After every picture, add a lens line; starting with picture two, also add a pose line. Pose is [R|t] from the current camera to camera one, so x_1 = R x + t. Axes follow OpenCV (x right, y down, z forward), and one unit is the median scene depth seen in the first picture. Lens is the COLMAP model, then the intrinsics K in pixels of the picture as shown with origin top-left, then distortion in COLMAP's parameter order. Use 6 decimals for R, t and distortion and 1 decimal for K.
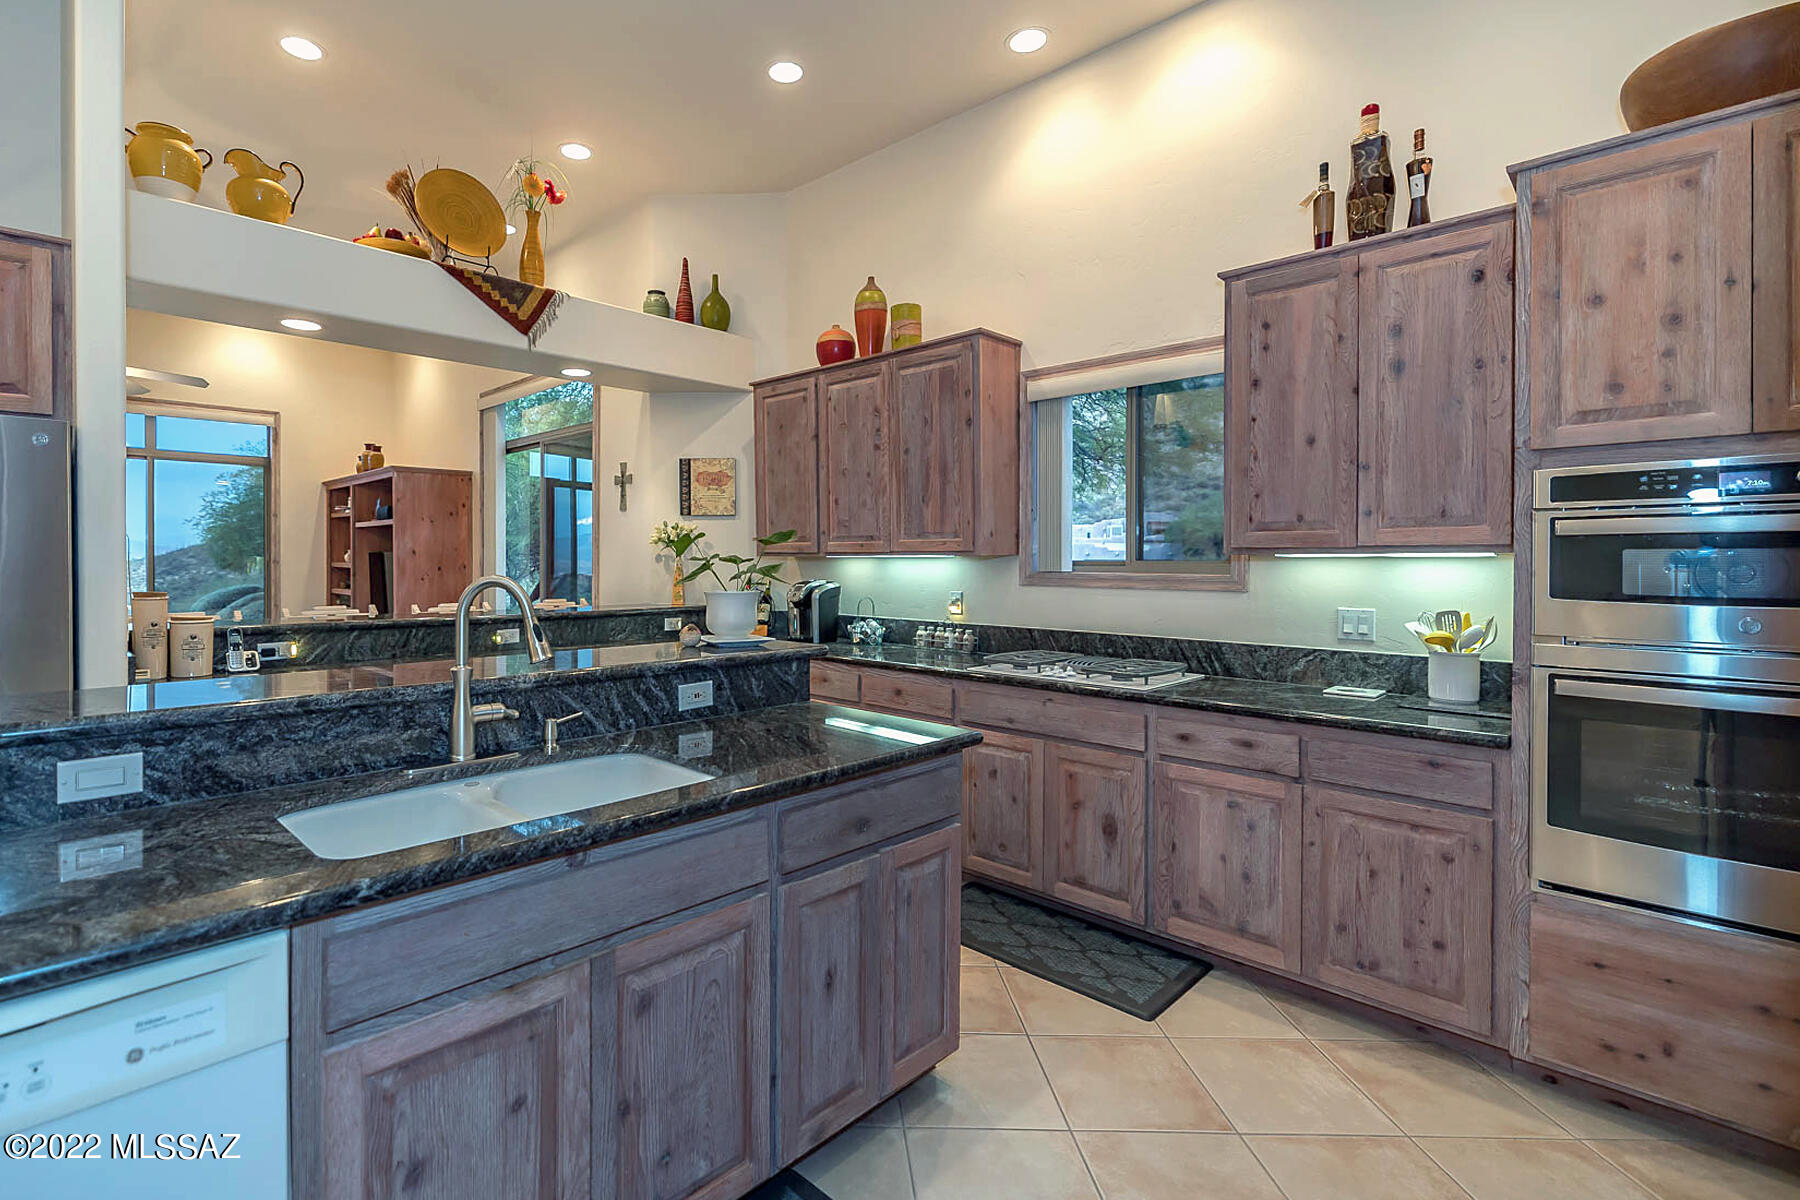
lens RADIAL K [[838.6, 0, 768.3], [0, 838.6, 562.7], [0, 0, 1]] dist [0.001424, 0.000229]
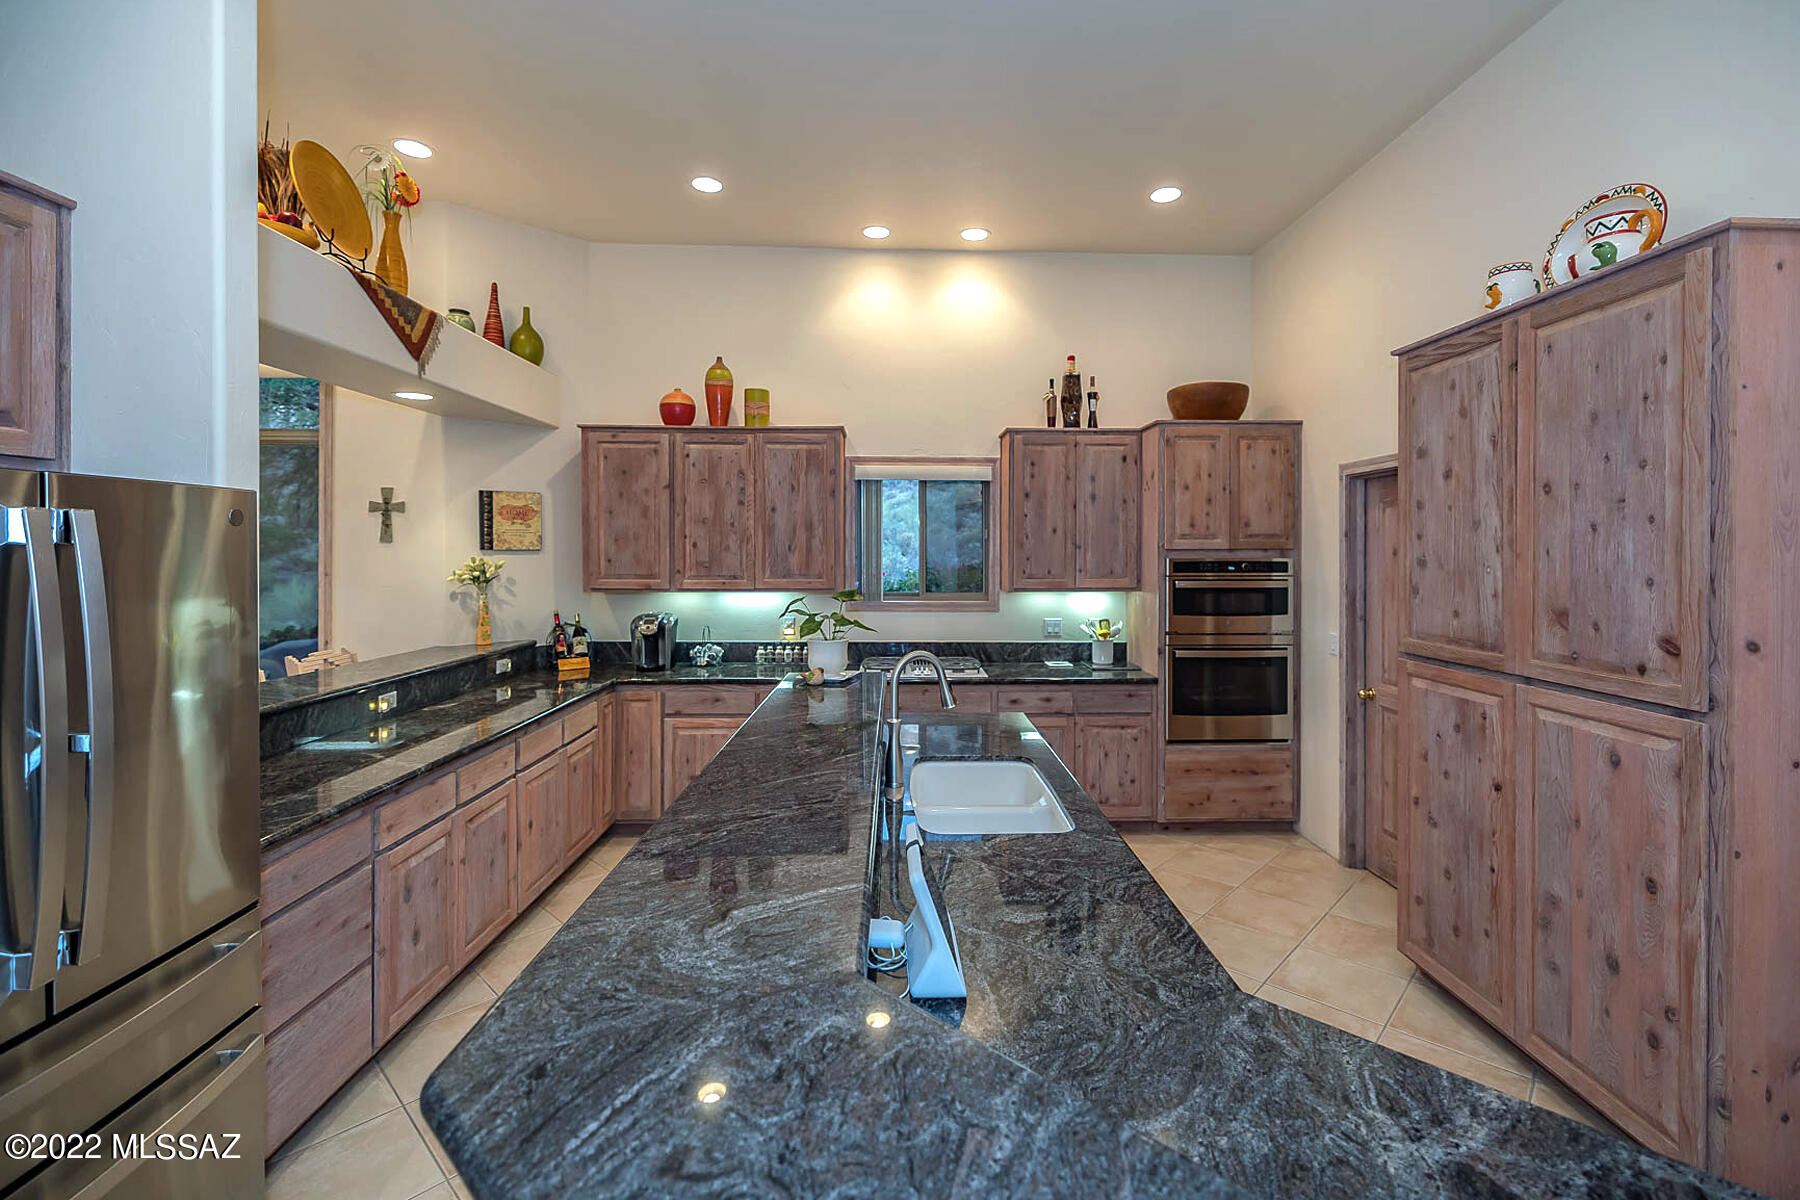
lens RADIAL K [[817.0, 0, 896.7], [0, 817.0, 547.9], [0, 0, 1]] dist [0.000171, 0.000017]
pose [[0.661978, -0.001370, 0.749522, -0.906811], [0.004521, 0.999987, -0.002164, -0.102396], [-0.749509, 0.004821, 0.661976, 0.069305]]
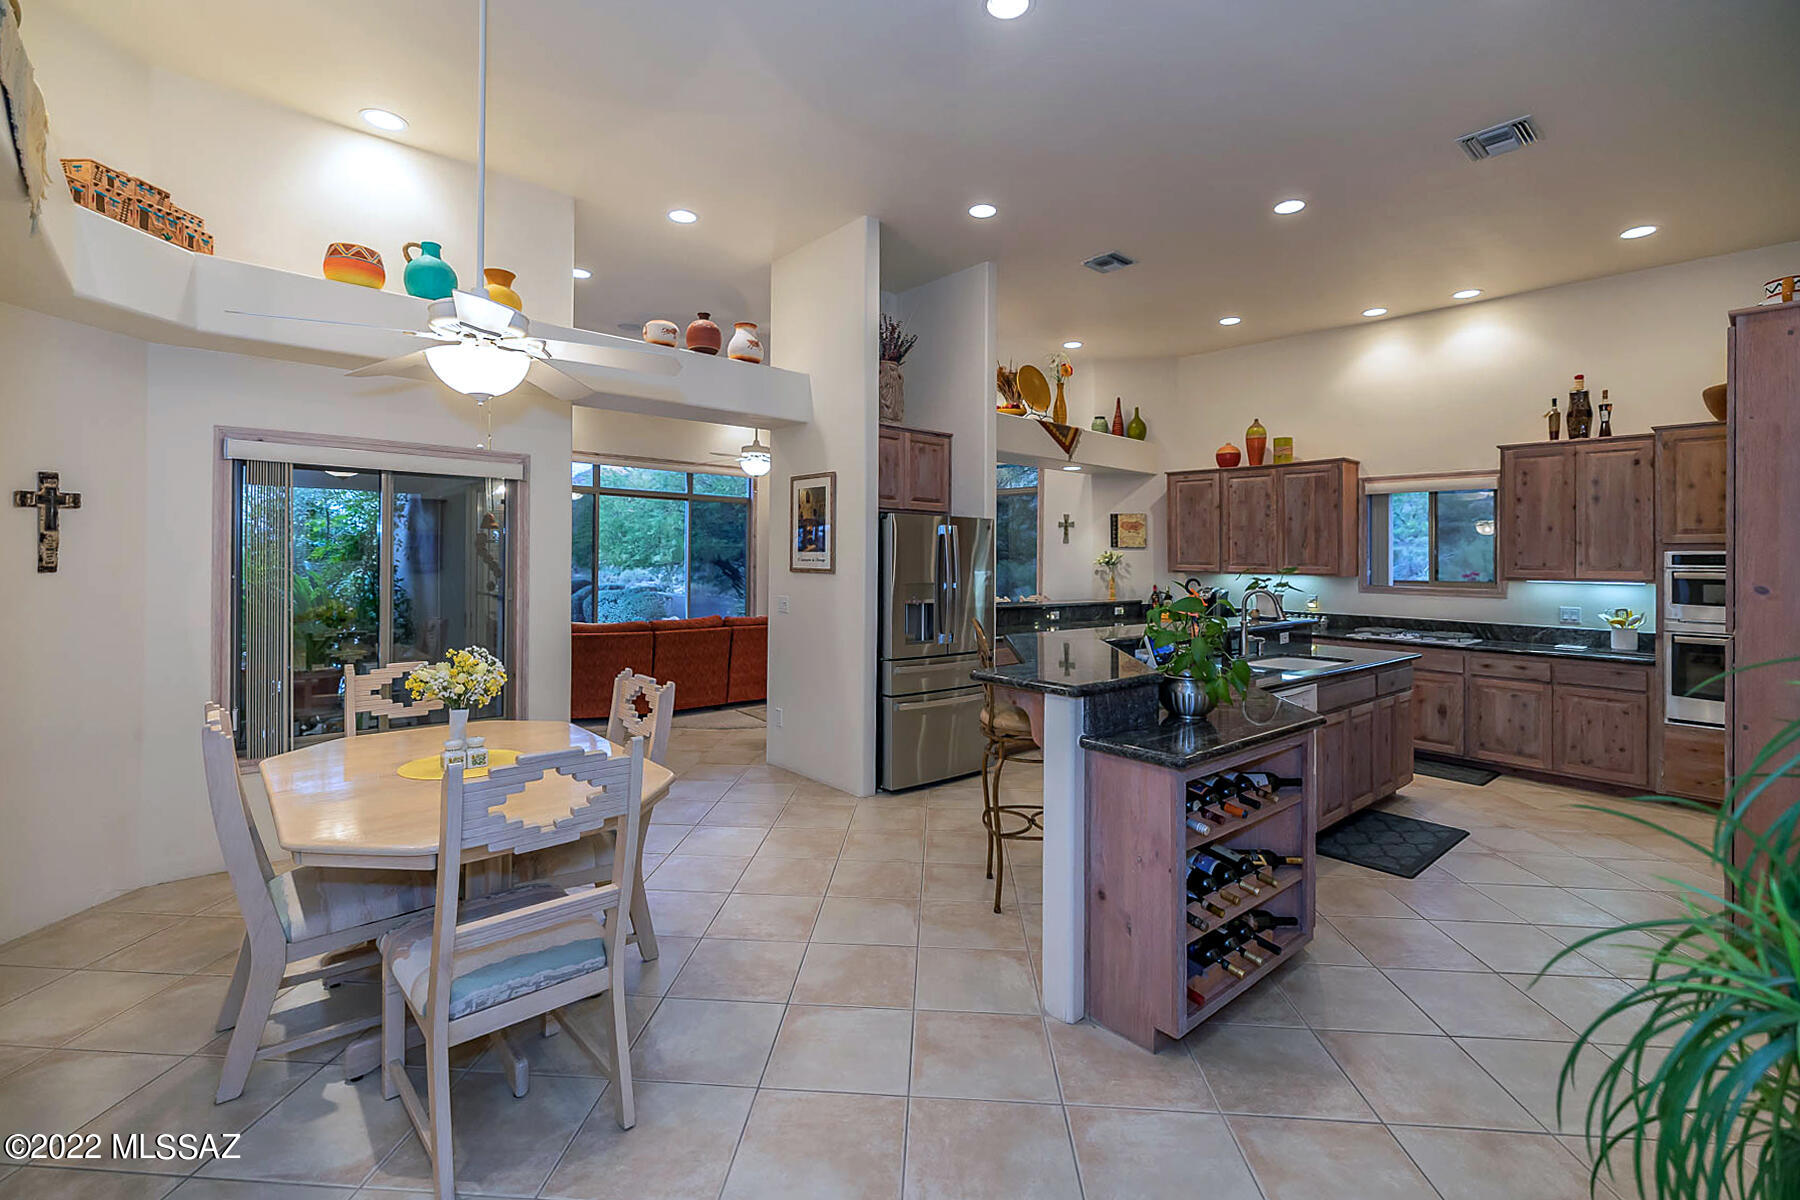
lens RADIAL K [[755.0, 0, 832.9], [0, 755.0, 546.8], [0, 0, 1]] dist [0.002379, 0.000035]
pose [[0.996100, 0.010566, -0.087592, -0.994323], [-0.012316, 0.999735, -0.019465, -0.038018], [0.087363, 0.020468, 0.995966, -1.070972]]
